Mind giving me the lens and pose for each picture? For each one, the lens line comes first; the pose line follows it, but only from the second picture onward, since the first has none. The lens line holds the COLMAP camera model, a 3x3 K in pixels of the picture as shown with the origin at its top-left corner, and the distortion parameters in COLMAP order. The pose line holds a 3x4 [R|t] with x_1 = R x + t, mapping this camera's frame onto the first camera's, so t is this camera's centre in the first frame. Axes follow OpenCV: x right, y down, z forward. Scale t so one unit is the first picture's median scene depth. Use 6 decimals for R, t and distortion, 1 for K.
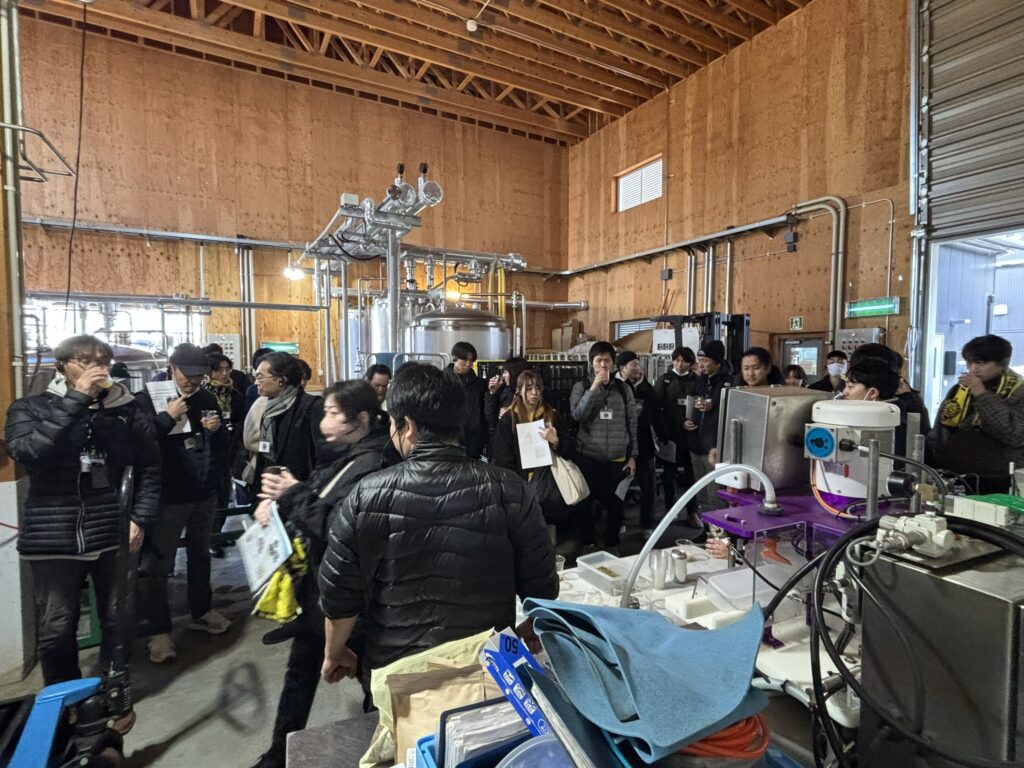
lens RADIAL K [[507.1, 0, 509.0], [0, 507.1, 390.1], [0, 0, 1]] dist [-0.002064, 0.000482]
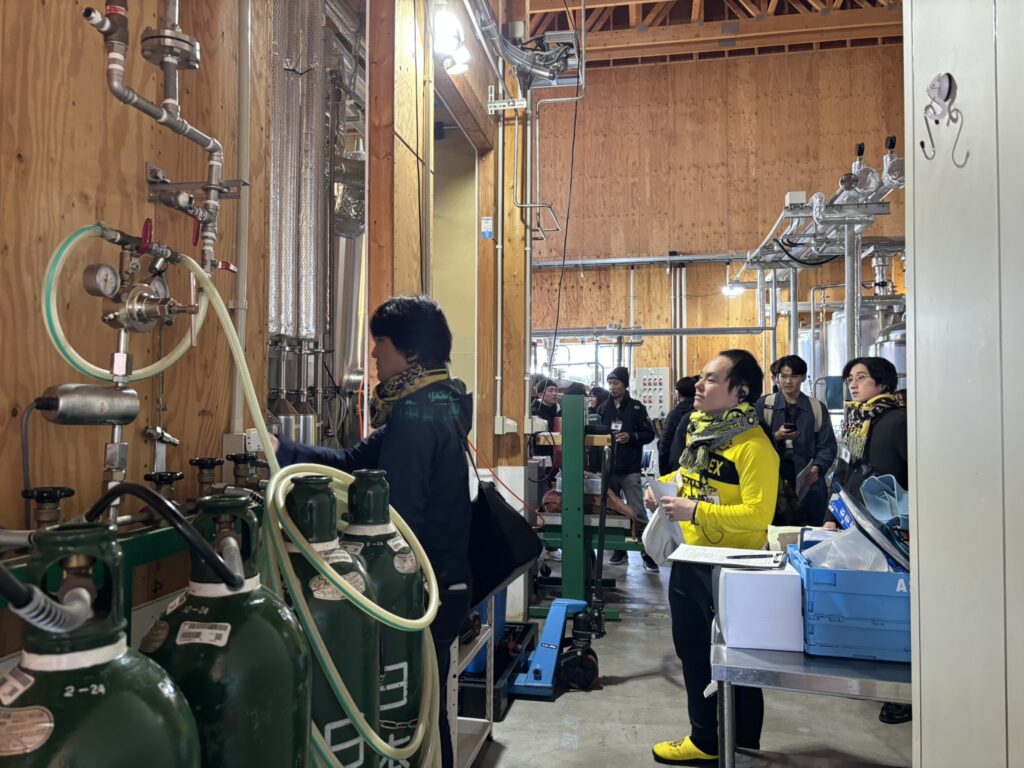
lens RADIAL K [[762.6, 0, 512.0], [0, 762.6, 384.0], [0, 0, 1]] dist [0.000901, -0.005581]
pose [[0.776439, -0.022775, -0.629780, 0.063447], [-0.038562, 0.995757, -0.083552, 0.033683], [0.629011, 0.089159, 0.772267, -0.144258]]
